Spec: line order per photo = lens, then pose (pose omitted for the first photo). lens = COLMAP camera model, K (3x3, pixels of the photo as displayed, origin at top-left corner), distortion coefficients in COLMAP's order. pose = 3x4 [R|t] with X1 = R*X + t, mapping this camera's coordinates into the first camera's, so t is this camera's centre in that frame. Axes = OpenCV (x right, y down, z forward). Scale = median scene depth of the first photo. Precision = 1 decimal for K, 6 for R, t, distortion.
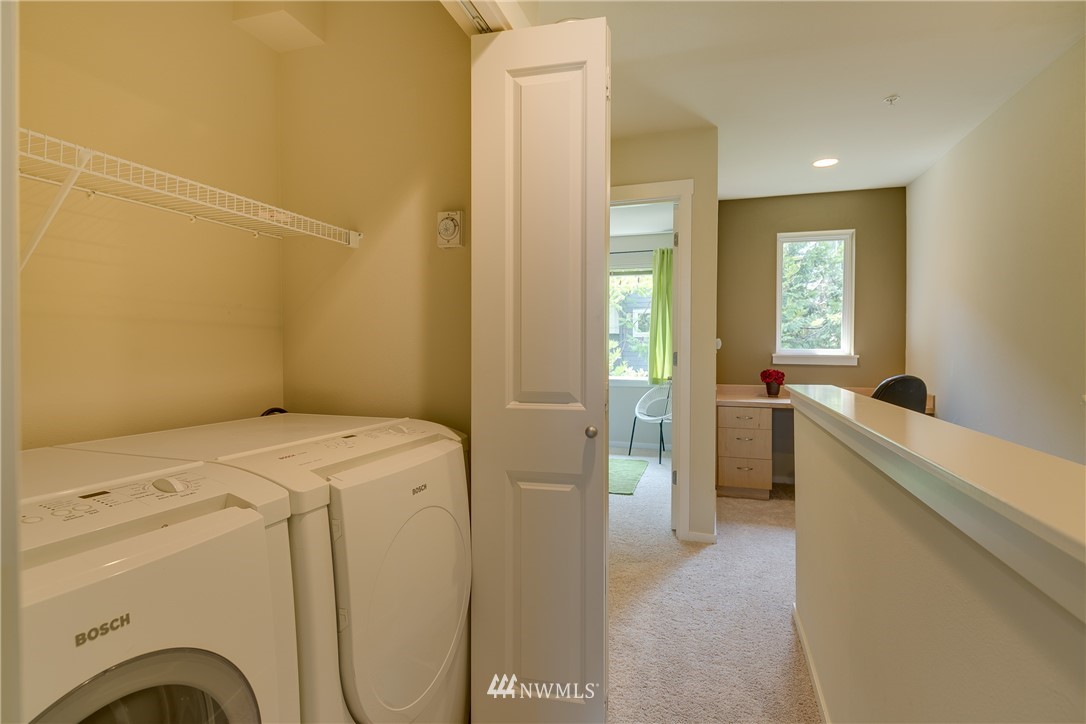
lens RADIAL K [[548.8, 0, 538.4], [0, 548.8, 365.2], [0, 0, 1]] dist [-0.000719, -0.000292]
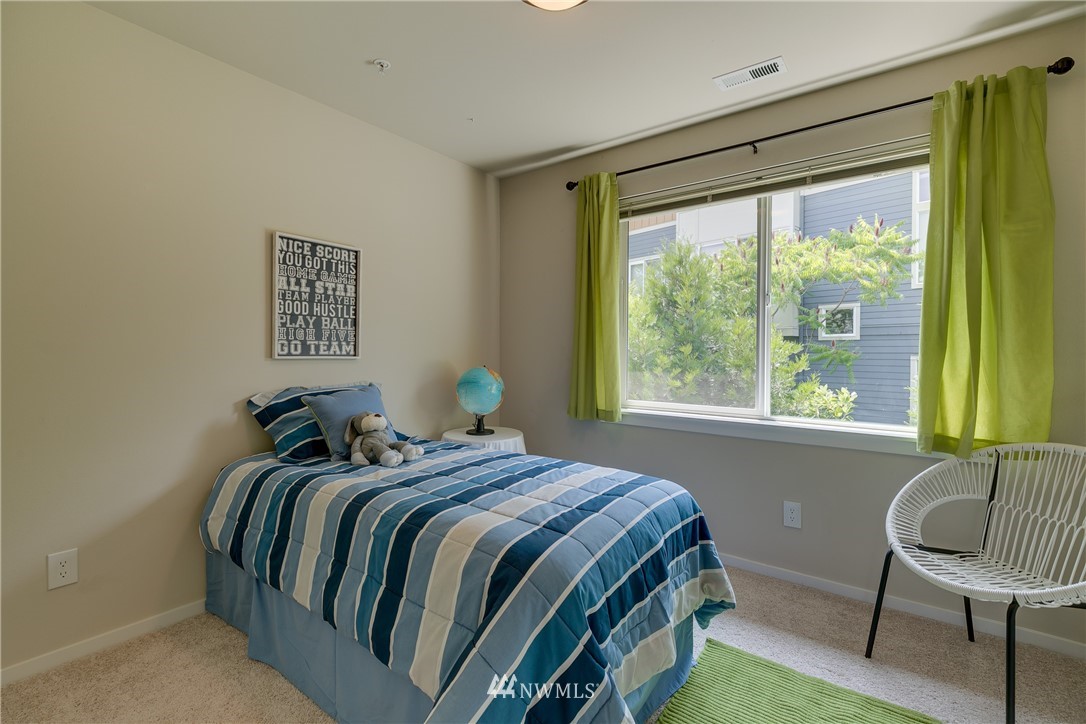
lens RADIAL K [[489.5, 0, 543.3], [0, 489.5, 359.7], [0, 0, 1]] dist [0.004918, -0.002372]
pose [[0.949057, 0.011056, -0.314911, 0.064574], [-0.016986, 0.999726, -0.016095, -0.018561], [0.314647, 0.020624, 0.948985, 0.630969]]
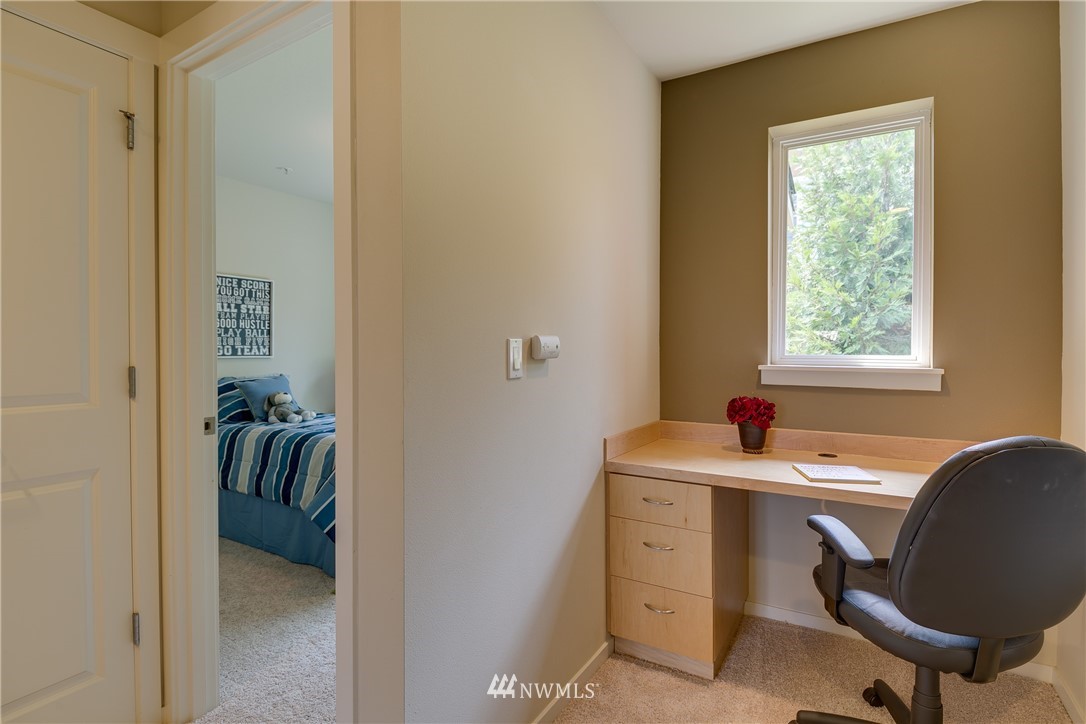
lens RADIAL K [[548.8, 0, 543.2], [0, 548.8, 358.9], [0, 0, 1]] dist [-0.000719, -0.000292]
pose [[0.976360, 0.003532, -0.216122, 0.272652], [-0.006829, 0.999871, -0.014510, -0.013952], [0.216043, 0.015643, 0.976258, 0.368409]]
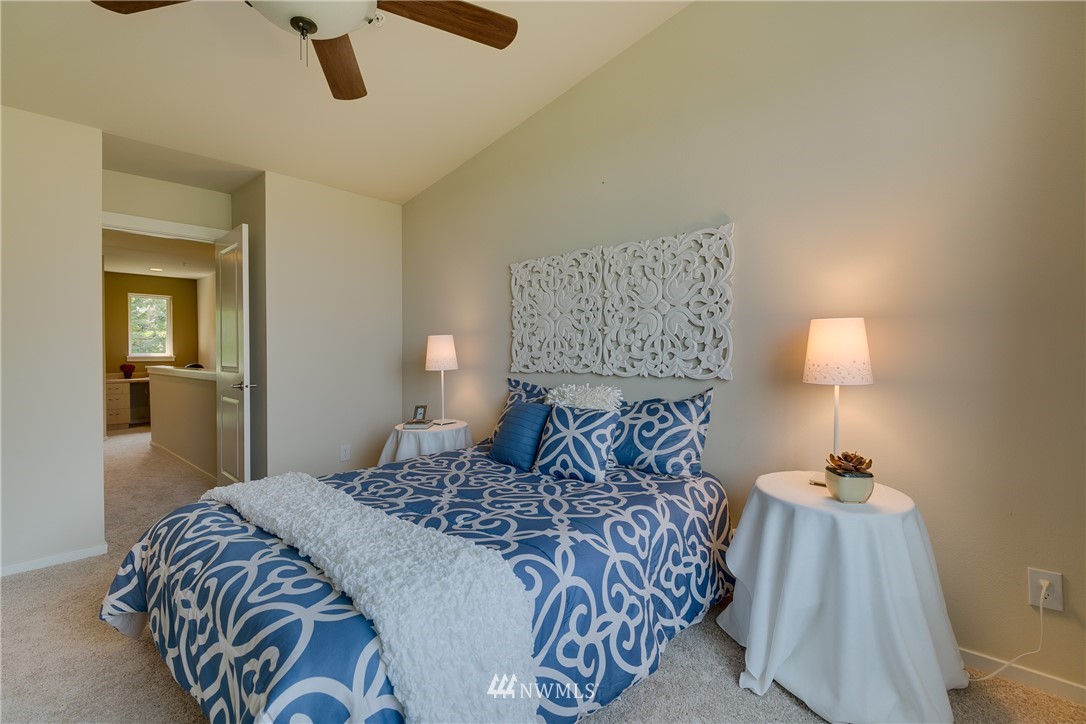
lens RADIAL K [[489.5, 0, 536.7], [0, 489.5, 361.6], [0, 0, 1]] dist [0.004918, -0.002372]
pose [[0.406715, -0.012417, 0.913471, -0.443251], [0.018334, 0.999817, 0.005428, 0.011881], [-0.913371, 0.014540, 0.406868, -0.799396]]
